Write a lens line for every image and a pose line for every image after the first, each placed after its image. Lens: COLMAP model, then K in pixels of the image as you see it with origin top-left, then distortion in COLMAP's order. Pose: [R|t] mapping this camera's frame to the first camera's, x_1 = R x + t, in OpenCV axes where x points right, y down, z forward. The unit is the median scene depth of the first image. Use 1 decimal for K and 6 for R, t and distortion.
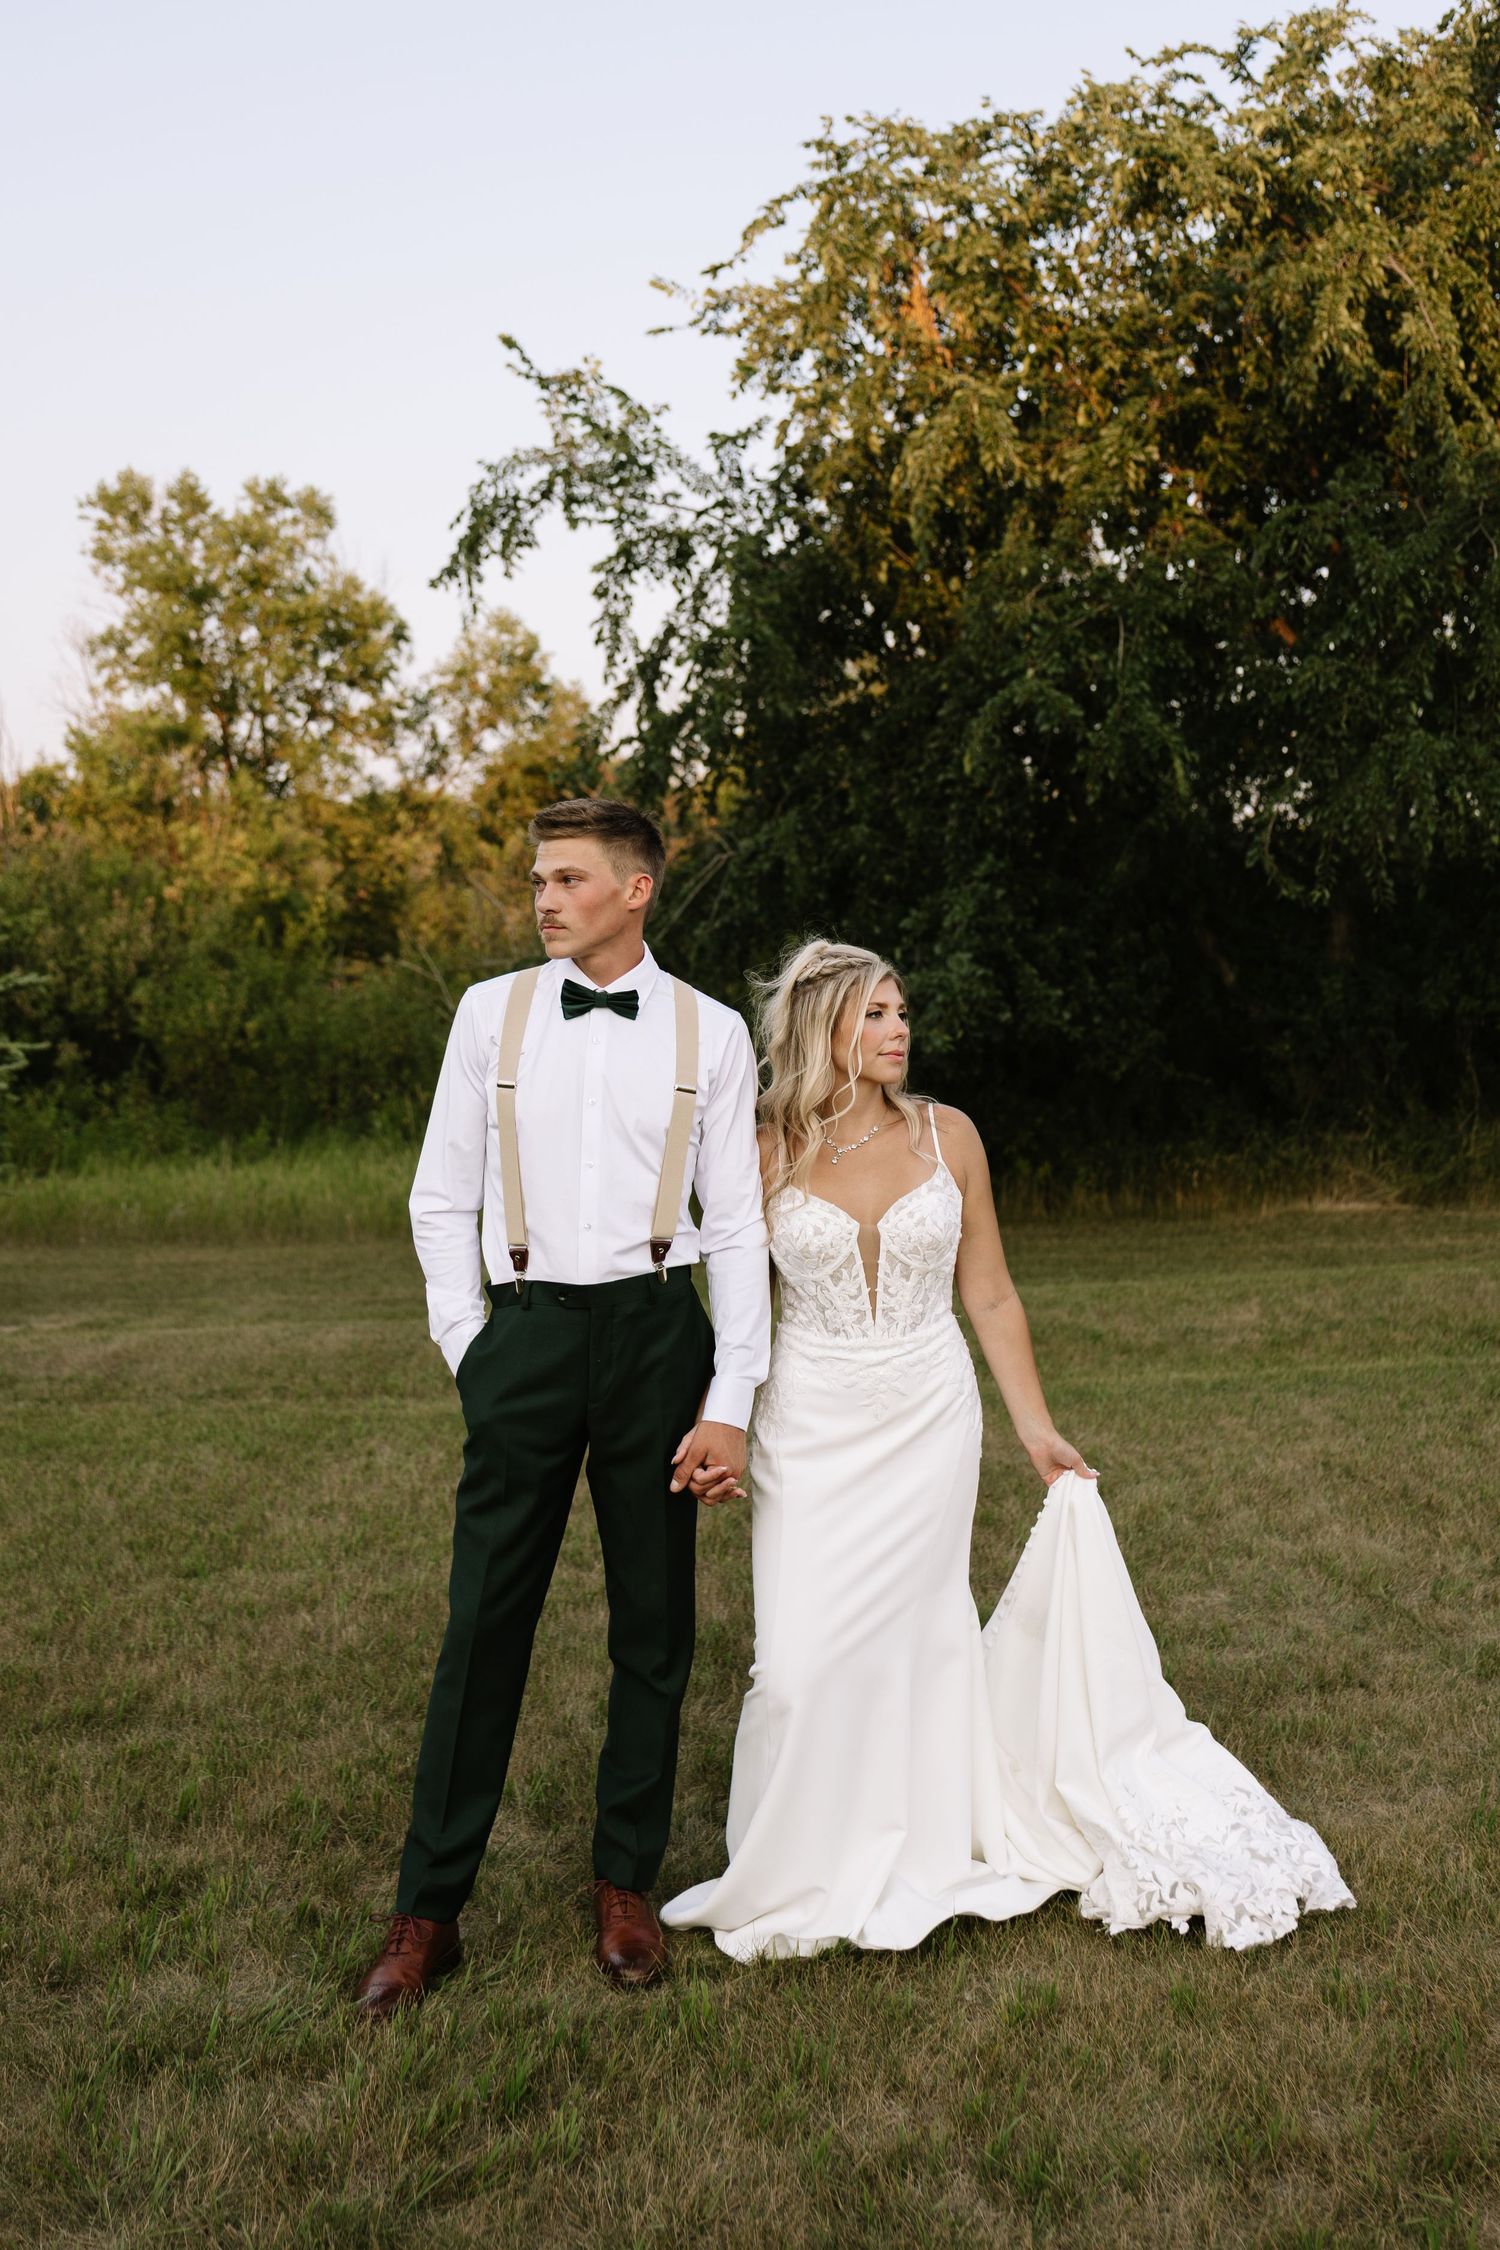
lens RADIAL K [[2286.3, 0, 877.0], [0, 2286.3, 1122.9], [0, 0, 1]] dist [0.033844, 0.010291]
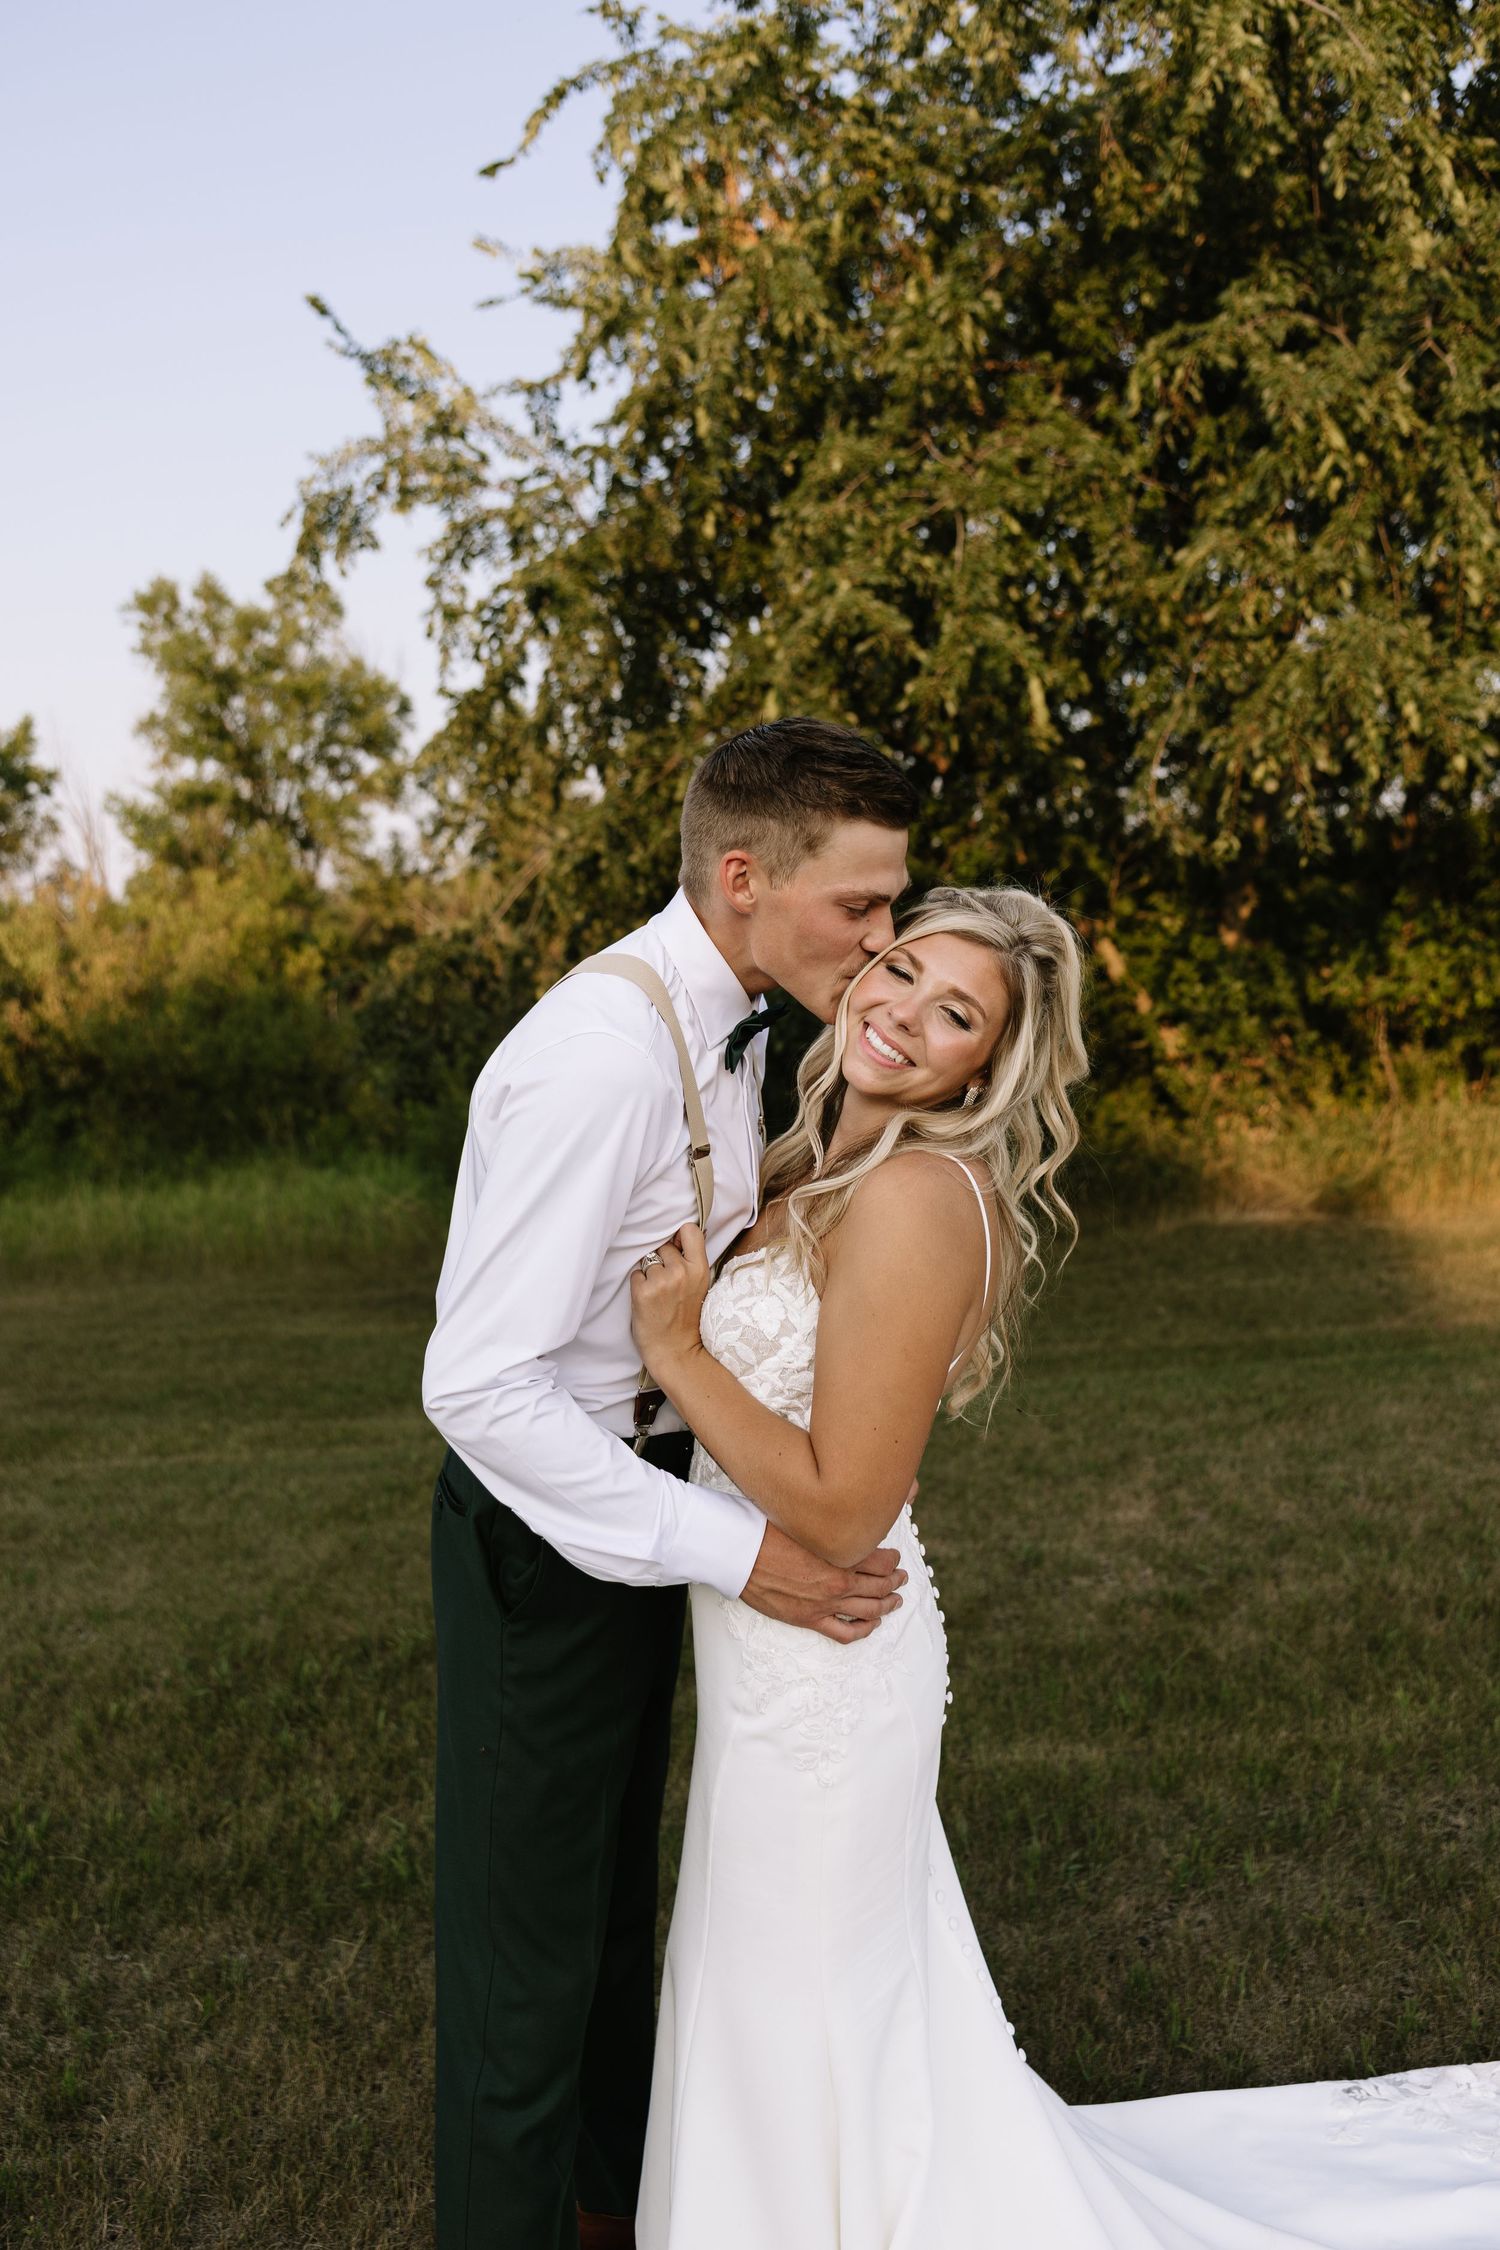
lens RADIAL K [[1762.9, 0, 754.4], [0, 1762.9, 1153.0], [0, 0, 1]] dist [0.045691, -0.045096]
pose [[0.997792, -0.030576, -0.058957, 0.046763], [0.032292, 0.999075, 0.028388, -0.013455], [0.058035, -0.030229, 0.997857, 0.268405]]
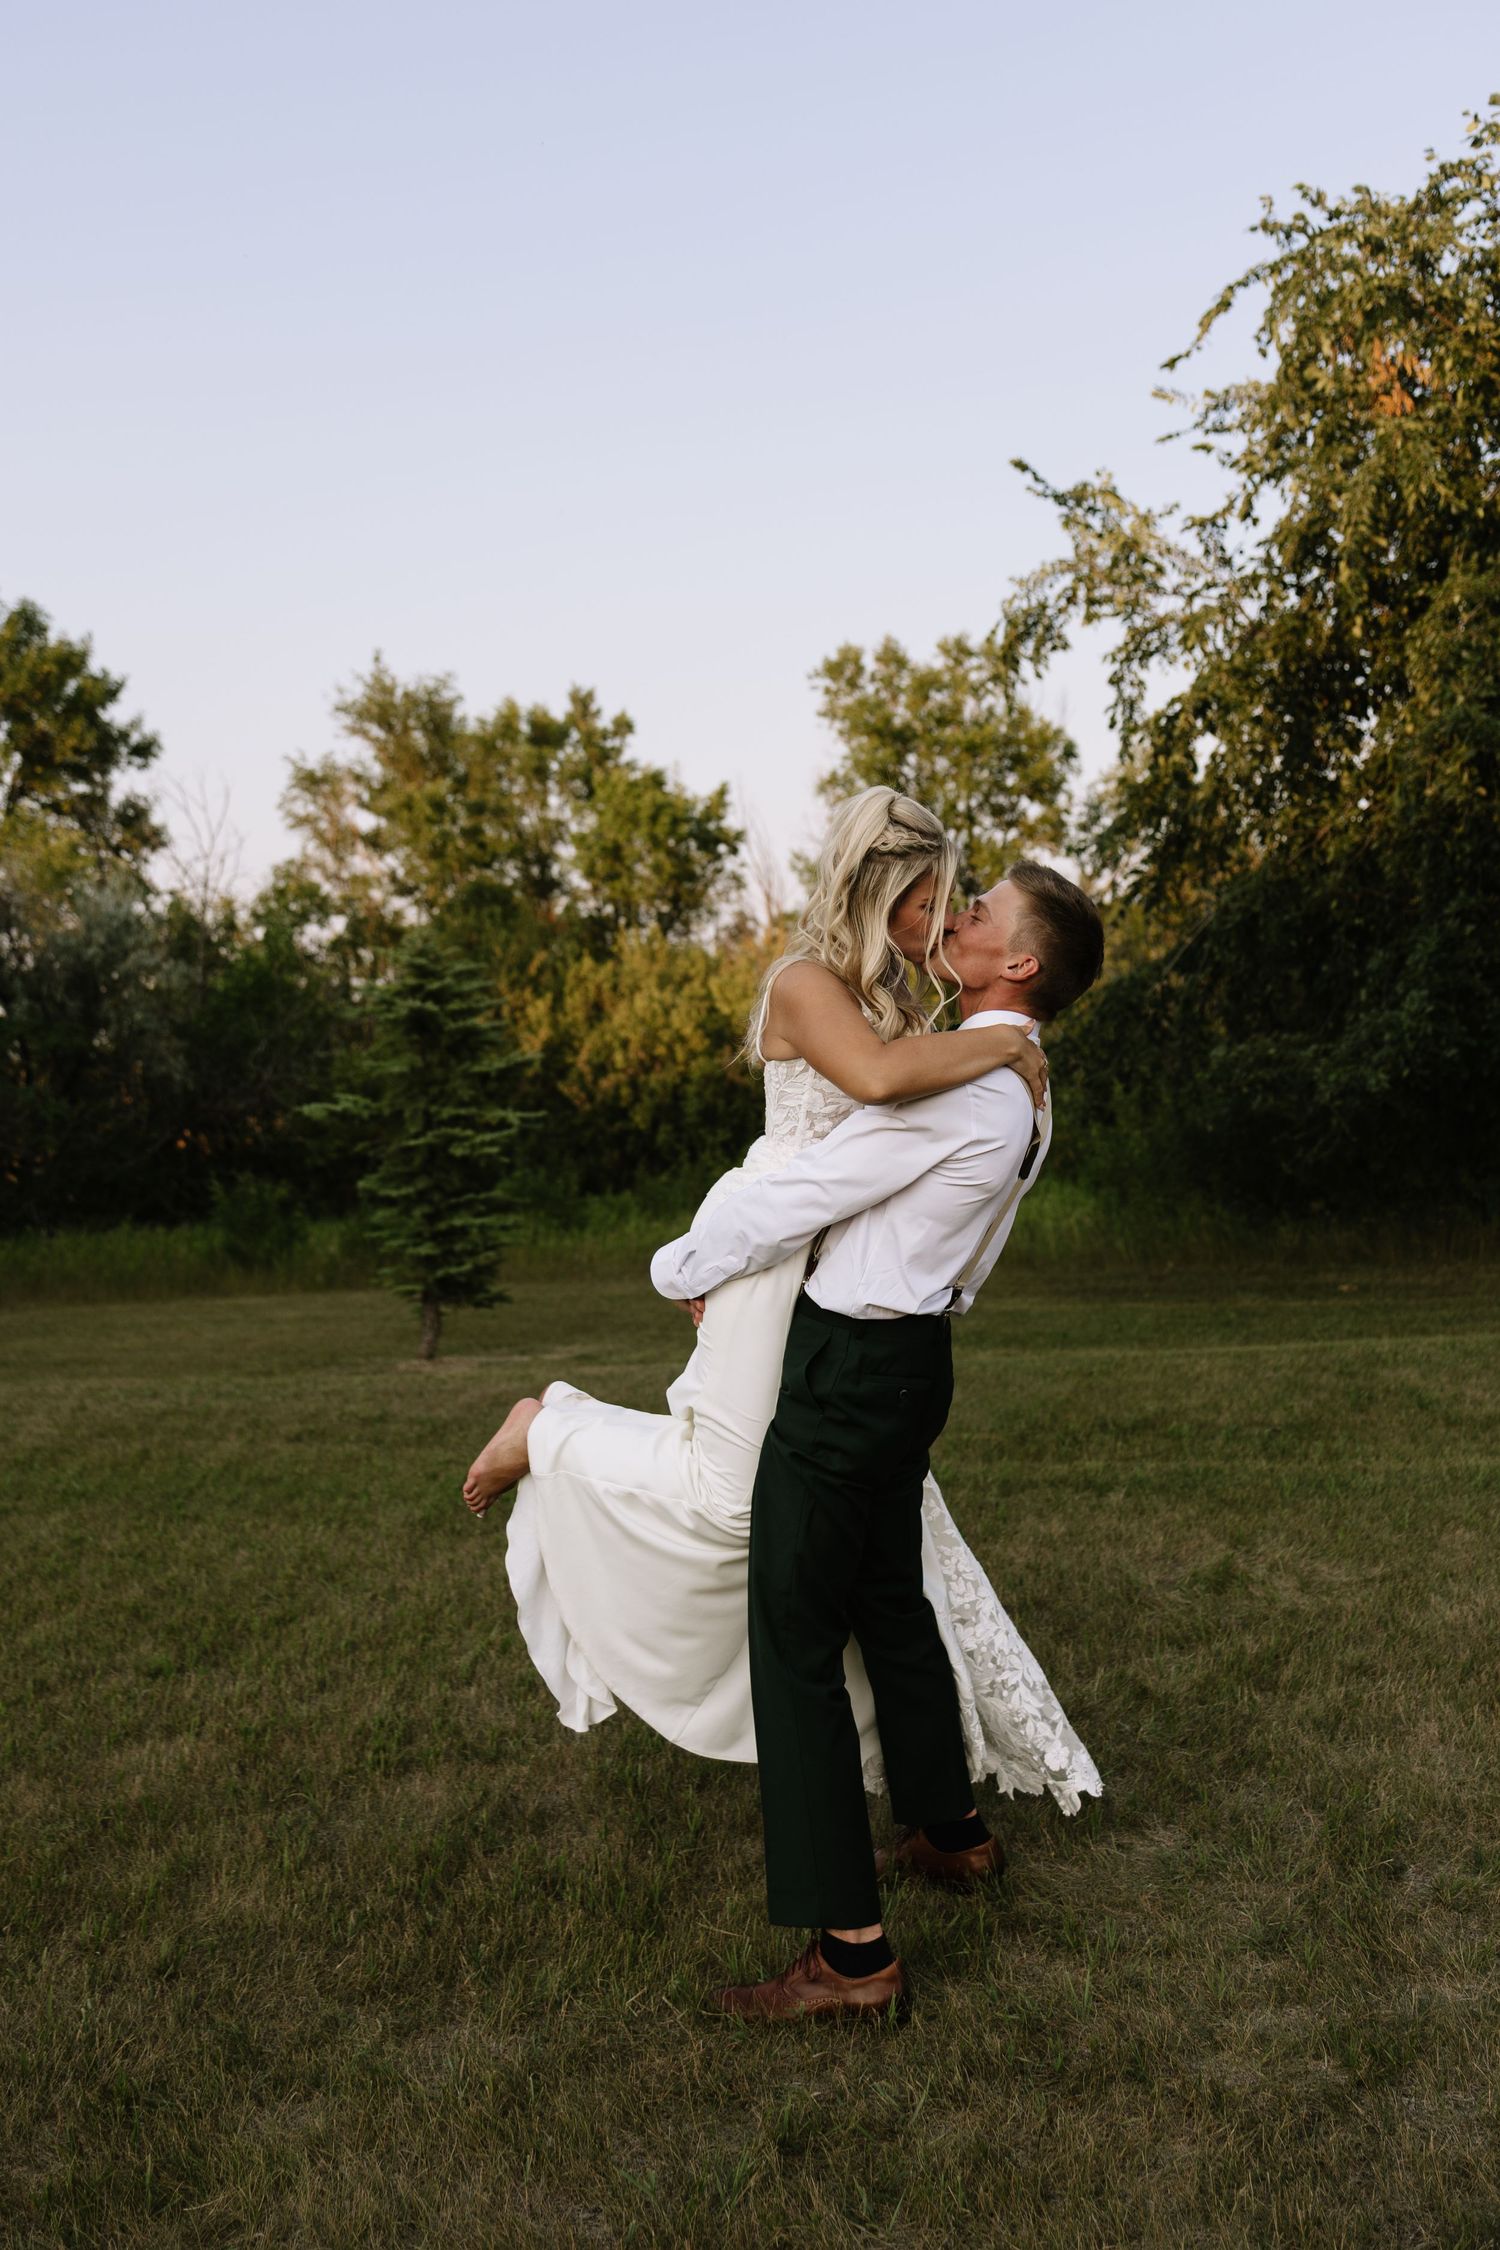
lens RADIAL K [[1917.6, 0, 882.7], [0, 1917.6, 1126.3], [0, 0, 1]] dist [-0.001025, -0.002606]
pose [[0.941175, -0.035528, -0.336045, 0.073072], [0.029658, 0.999305, -0.022586, -0.002610], [0.336614, 0.011291, 0.941575, 0.105074]]
